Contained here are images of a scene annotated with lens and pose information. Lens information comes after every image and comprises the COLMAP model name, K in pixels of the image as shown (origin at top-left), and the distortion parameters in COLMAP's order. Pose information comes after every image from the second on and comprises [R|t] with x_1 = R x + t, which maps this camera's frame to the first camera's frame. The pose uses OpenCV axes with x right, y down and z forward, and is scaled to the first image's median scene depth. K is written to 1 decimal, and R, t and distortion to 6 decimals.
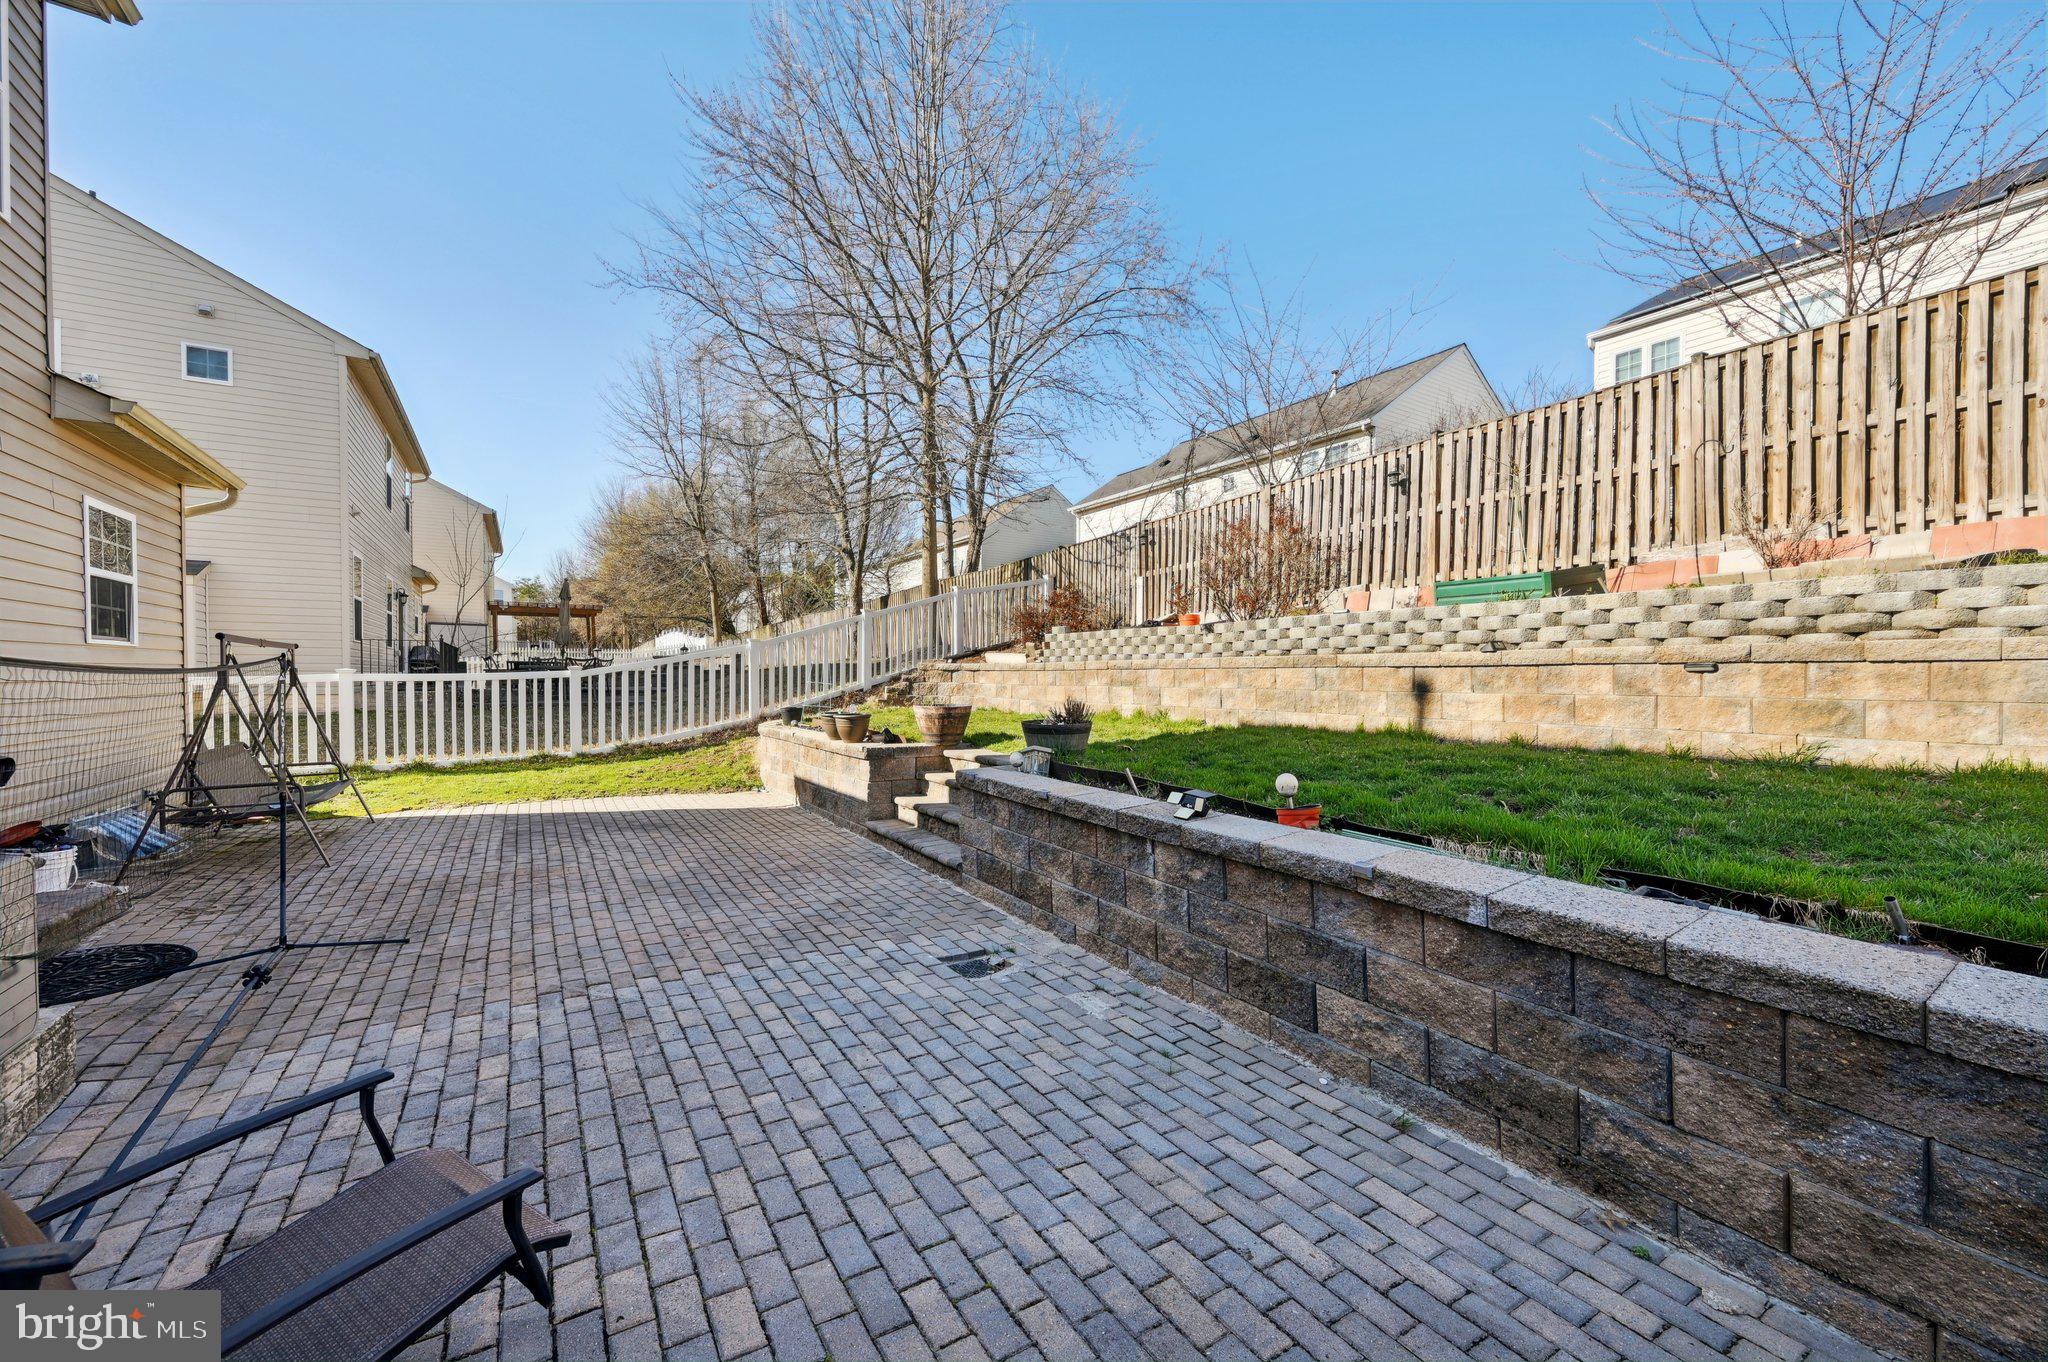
lens RADIAL K [[809.0, 0, 1033.5], [0, 809.0, 689.1], [0, 0, 1]] dist [-0.002137, 0.000527]
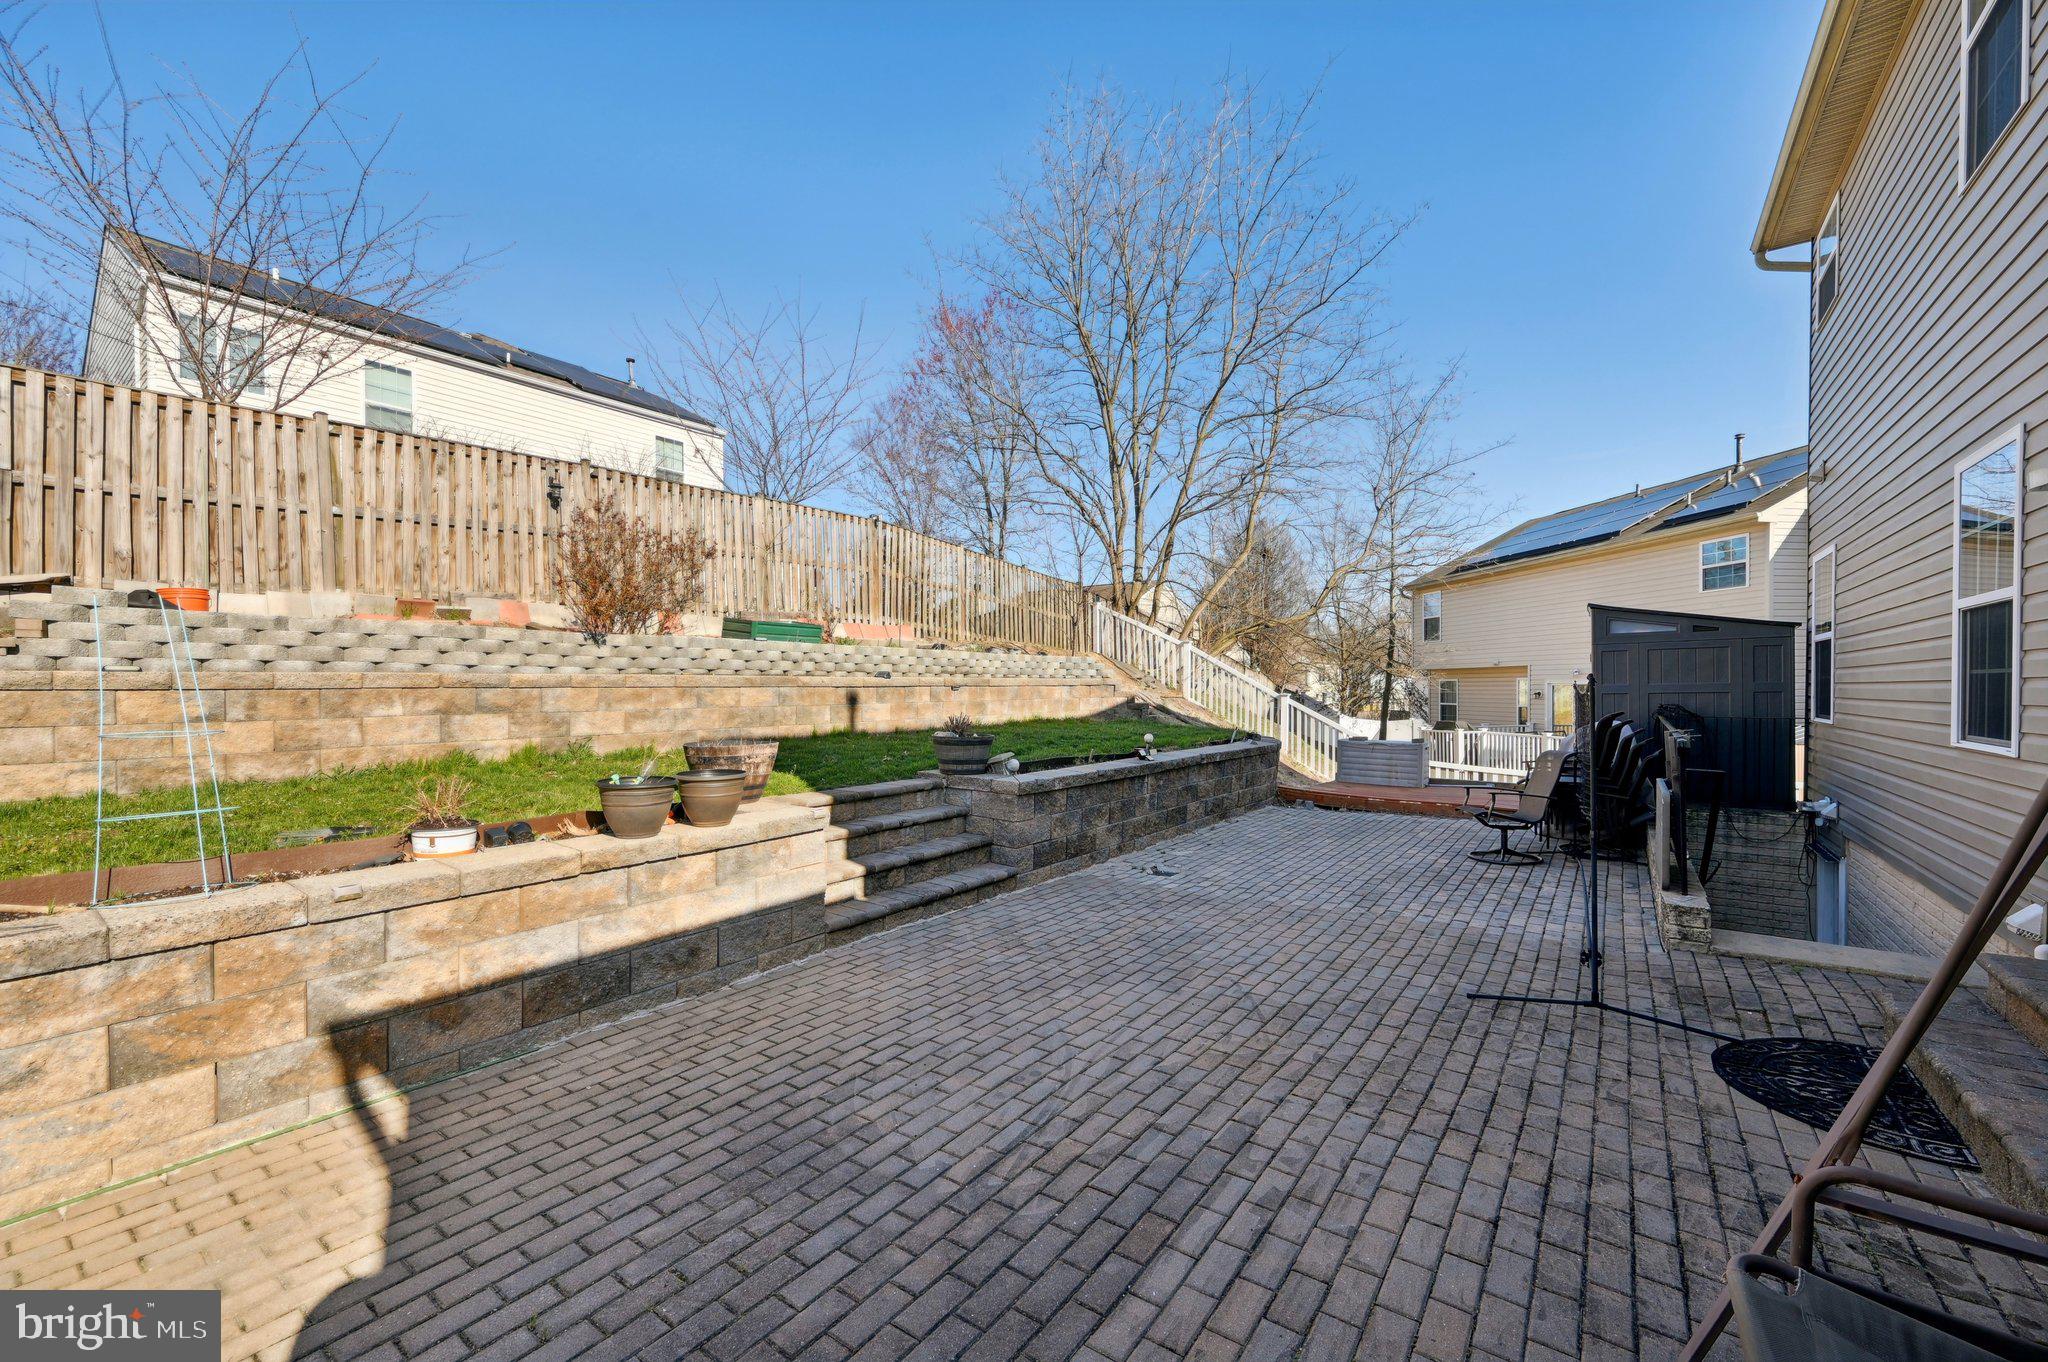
lens RADIAL K [[809.0, 0, 1028.7], [0, 809.0, 698.3], [0, 0, 1]] dist [-0.002137, 0.000527]
pose [[-0.364269, -0.013027, 0.931203, -1.332600], [0.018668, 0.999599, 0.021287, -0.042190], [-0.931107, 0.025138, -0.363879, 1.654108]]
